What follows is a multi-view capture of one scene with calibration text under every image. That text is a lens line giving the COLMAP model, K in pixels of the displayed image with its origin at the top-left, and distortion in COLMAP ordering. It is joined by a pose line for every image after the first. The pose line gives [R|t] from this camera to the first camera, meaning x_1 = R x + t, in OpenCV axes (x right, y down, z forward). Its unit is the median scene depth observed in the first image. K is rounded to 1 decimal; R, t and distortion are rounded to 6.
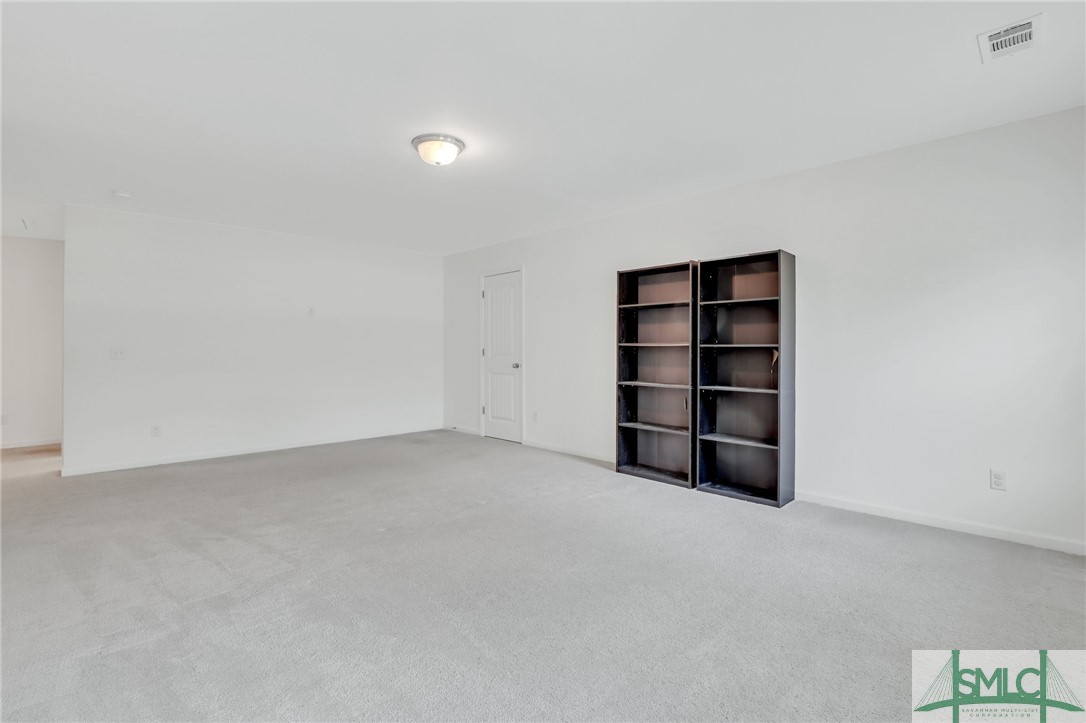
lens RADIAL K [[489.5, 0, 547.3], [0, 489.5, 355.7], [0, 0, 1]] dist [0.000150, 0.000222]
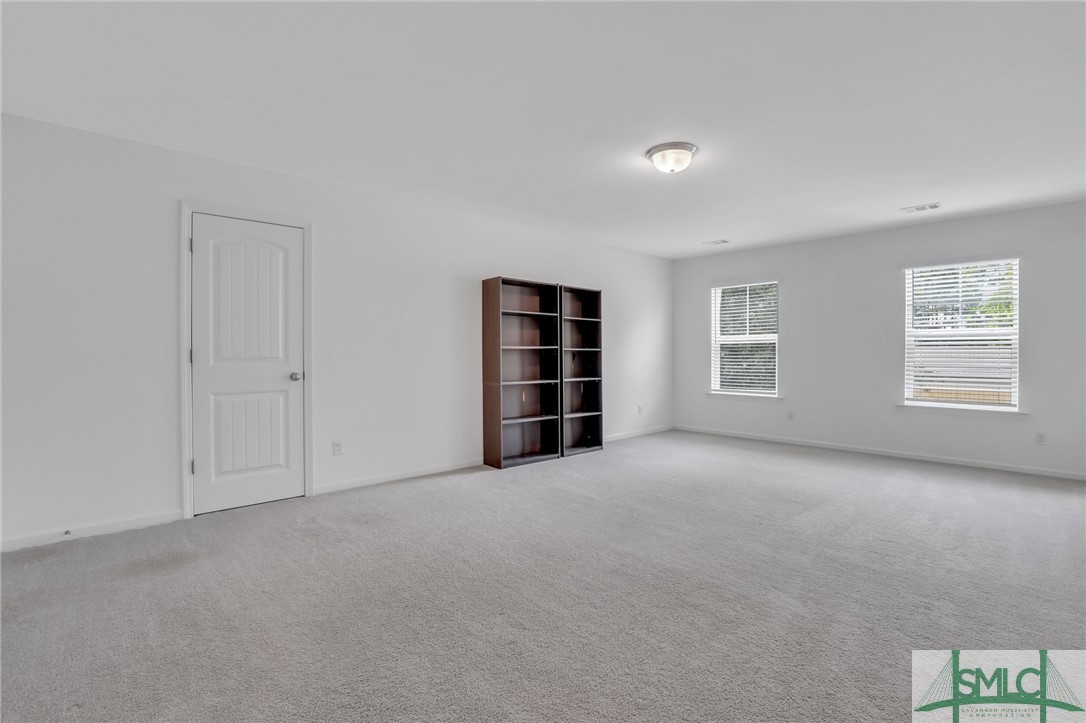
lens RADIAL K [[489.5, 0, 547.3], [0, 489.5, 355.7], [0, 0, 1]] dist [0.000150, 0.000222]
pose [[0.047758, -0.007990, 0.998827, -0.896968], [0.005151, 0.999957, 0.007753, -0.012117], [-0.998846, 0.004774, 0.047797, 0.851739]]
